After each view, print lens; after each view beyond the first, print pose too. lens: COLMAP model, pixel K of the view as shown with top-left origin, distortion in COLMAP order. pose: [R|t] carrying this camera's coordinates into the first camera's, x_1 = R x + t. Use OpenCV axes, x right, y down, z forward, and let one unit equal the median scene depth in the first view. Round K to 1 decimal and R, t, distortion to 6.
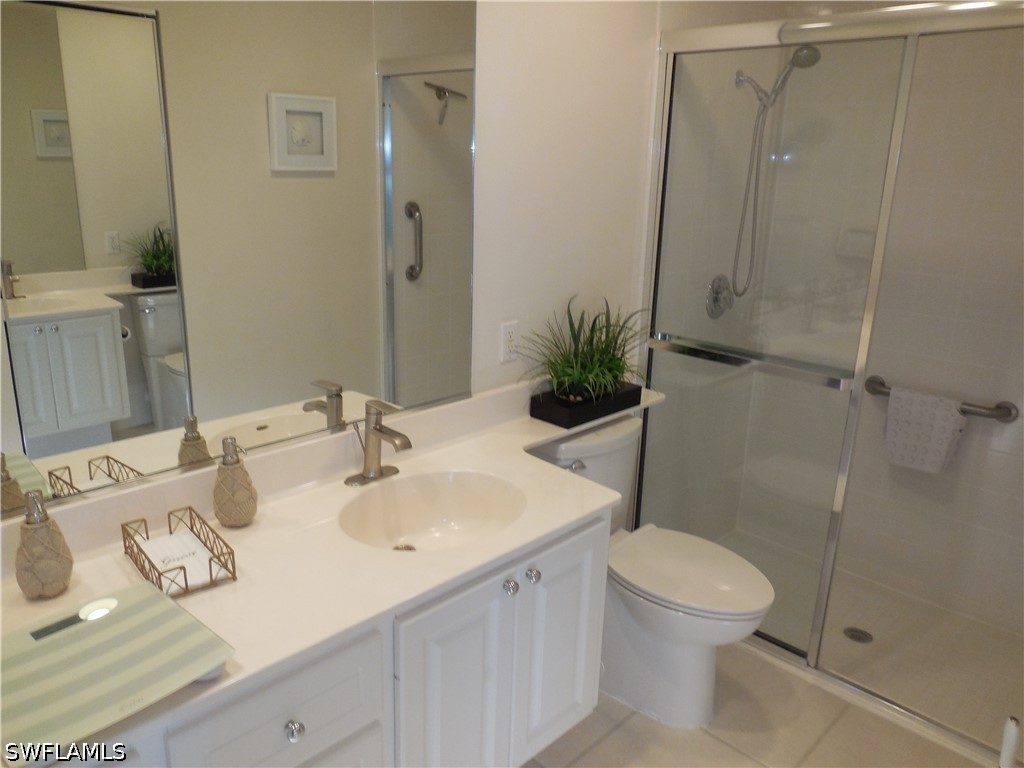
lens RADIAL K [[777.6, 0, 513.9], [0, 777.6, 379.0], [0, 0, 1]] dist [-0.003433, -0.001841]
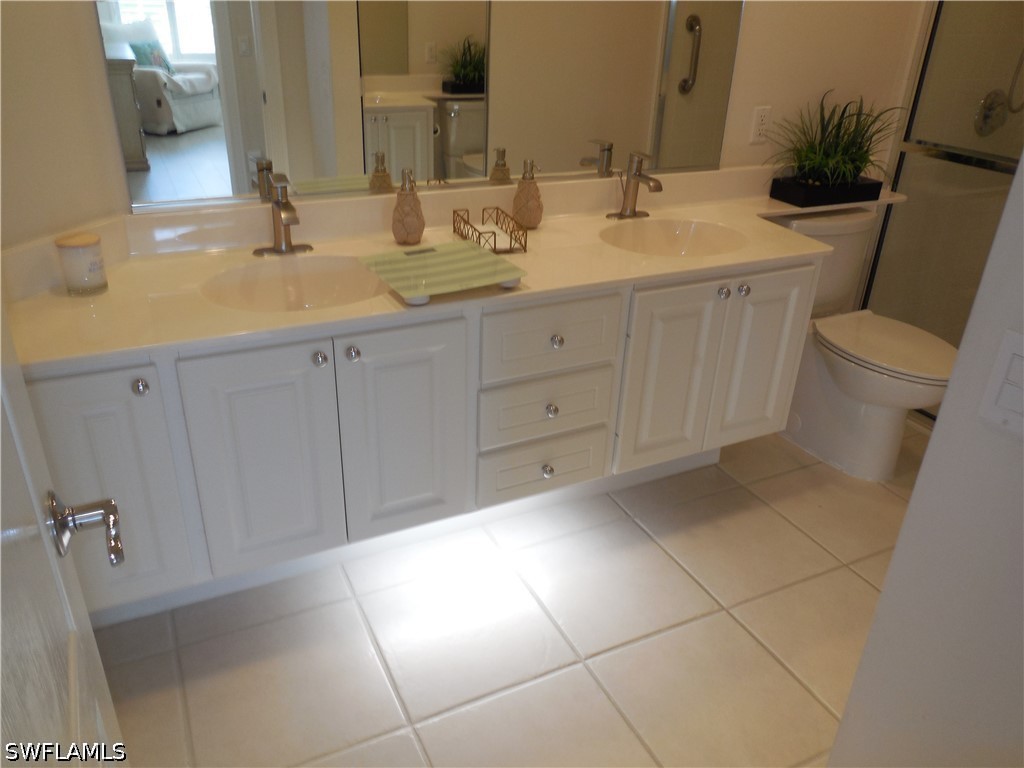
lens RADIAL K [[777.6, 0, 513.9], [0, 777.6, 379.0], [0, 0, 1]] dist [-0.003433, -0.001841]
pose [[0.941392, 0.154918, -0.299635, 0.052361], [-0.101768, 0.977346, 0.185574, 0.140165], [0.321596, -0.144204, 0.935832, -0.232965]]
